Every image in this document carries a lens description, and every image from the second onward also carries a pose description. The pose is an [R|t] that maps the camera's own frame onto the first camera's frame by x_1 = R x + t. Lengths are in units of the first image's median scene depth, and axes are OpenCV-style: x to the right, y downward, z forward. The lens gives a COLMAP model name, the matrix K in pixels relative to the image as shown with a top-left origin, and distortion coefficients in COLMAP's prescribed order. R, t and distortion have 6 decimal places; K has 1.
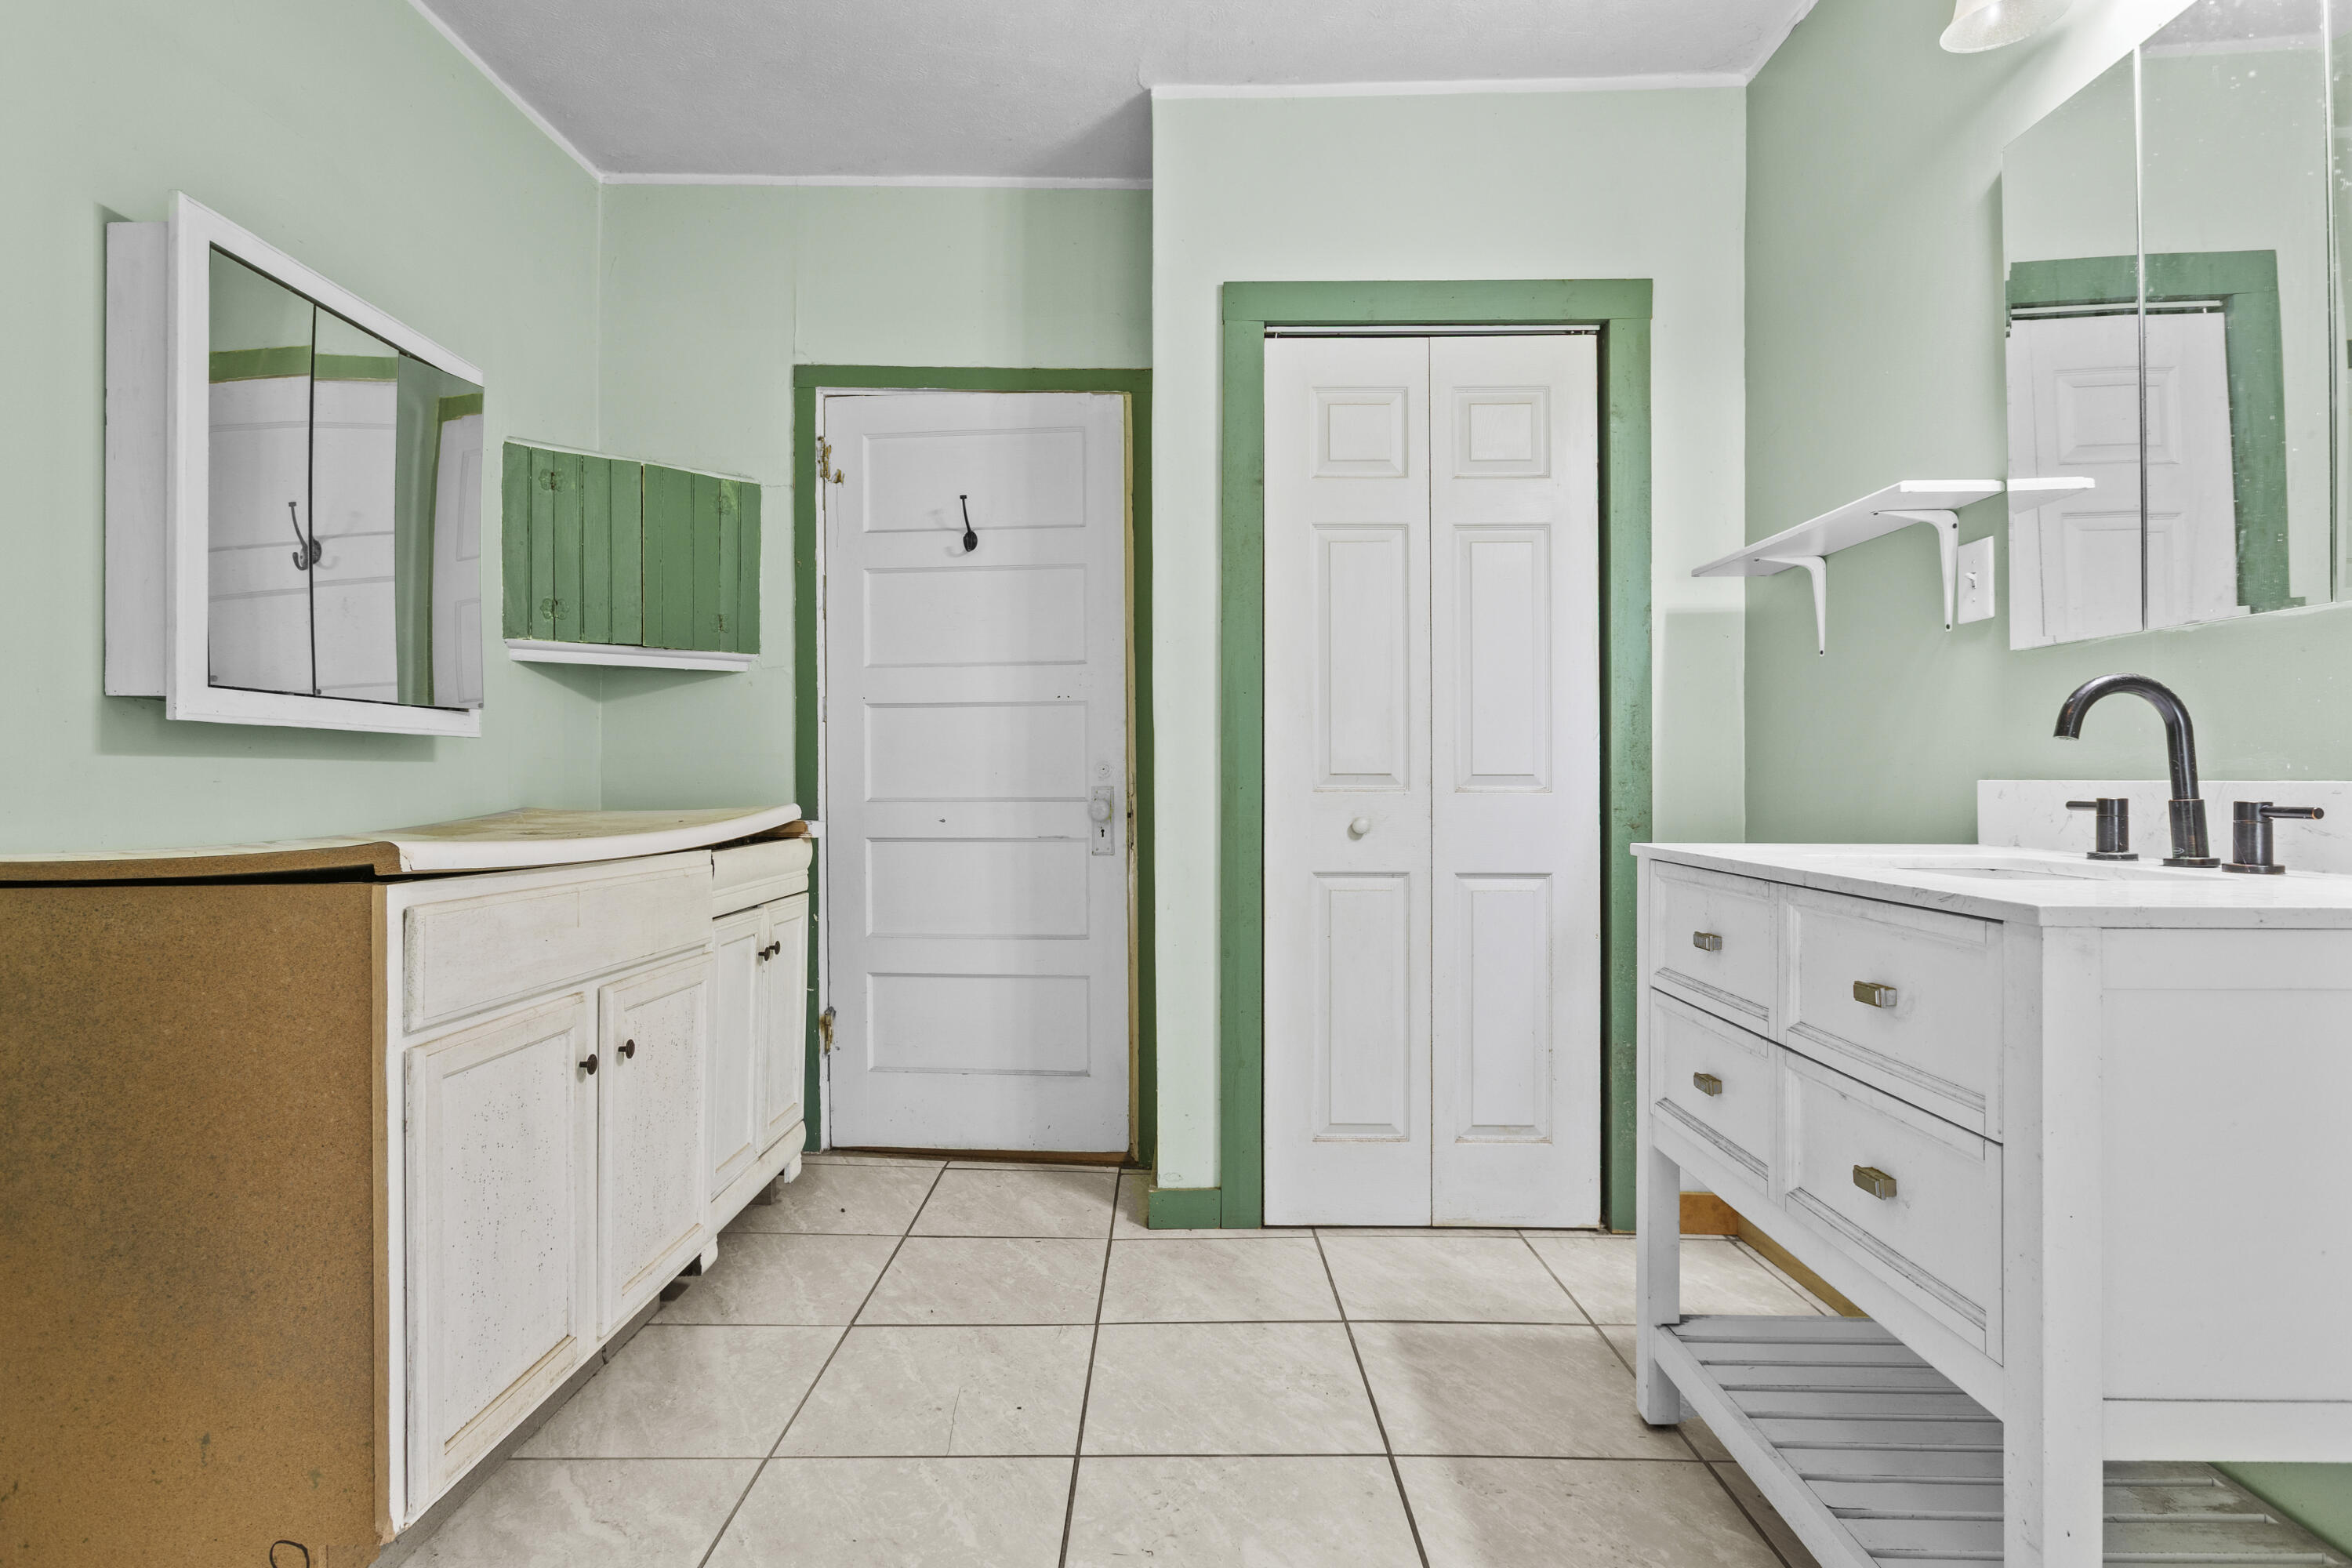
lens RADIAL K [[1289.0, 0, 1169.9], [0, 1289.0, 783.7], [0, 0, 1]] dist [-0.000201, -0.000020]
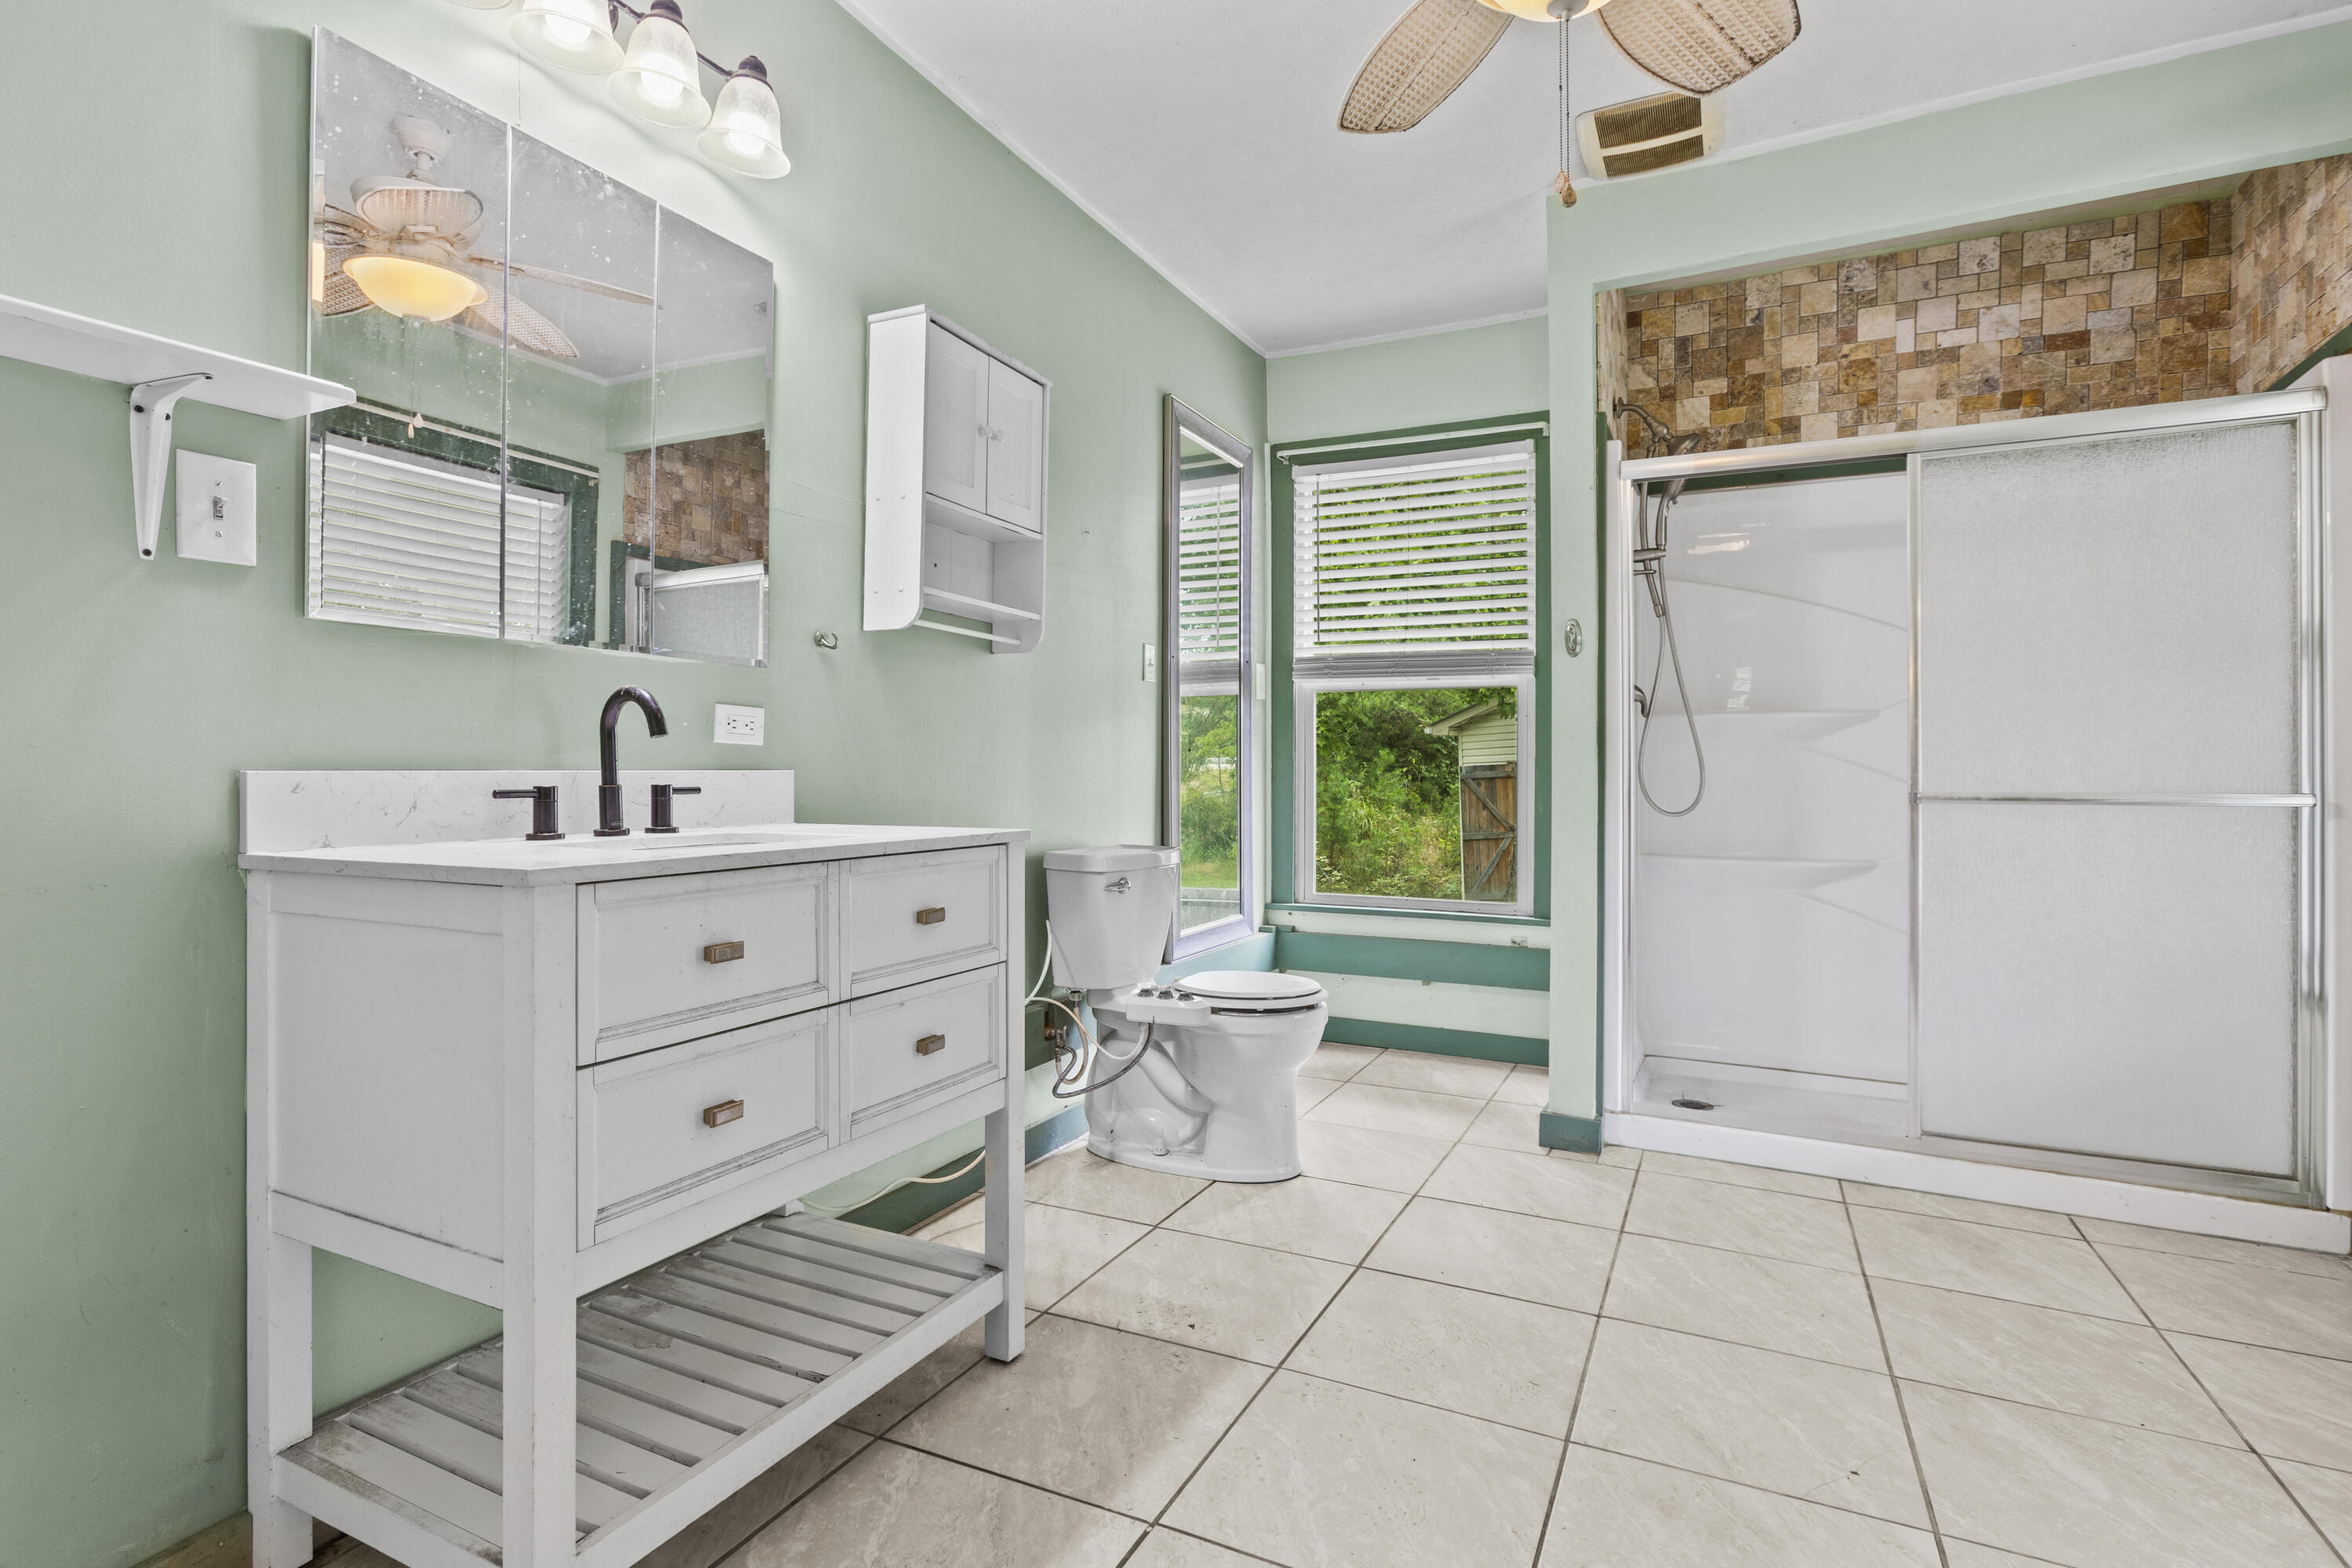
lens RADIAL K [[1161.2, 0, 1165.5], [0, 1161.2, 765.1], [0, 0, 1]] dist [0.000968, 0.000085]
pose [[-0.900855, -0.001816, 0.434117, -0.230684], [-0.001059, 0.999997, 0.001984, -0.010346], [-0.434120, 0.001328, -0.900854, 1.790215]]
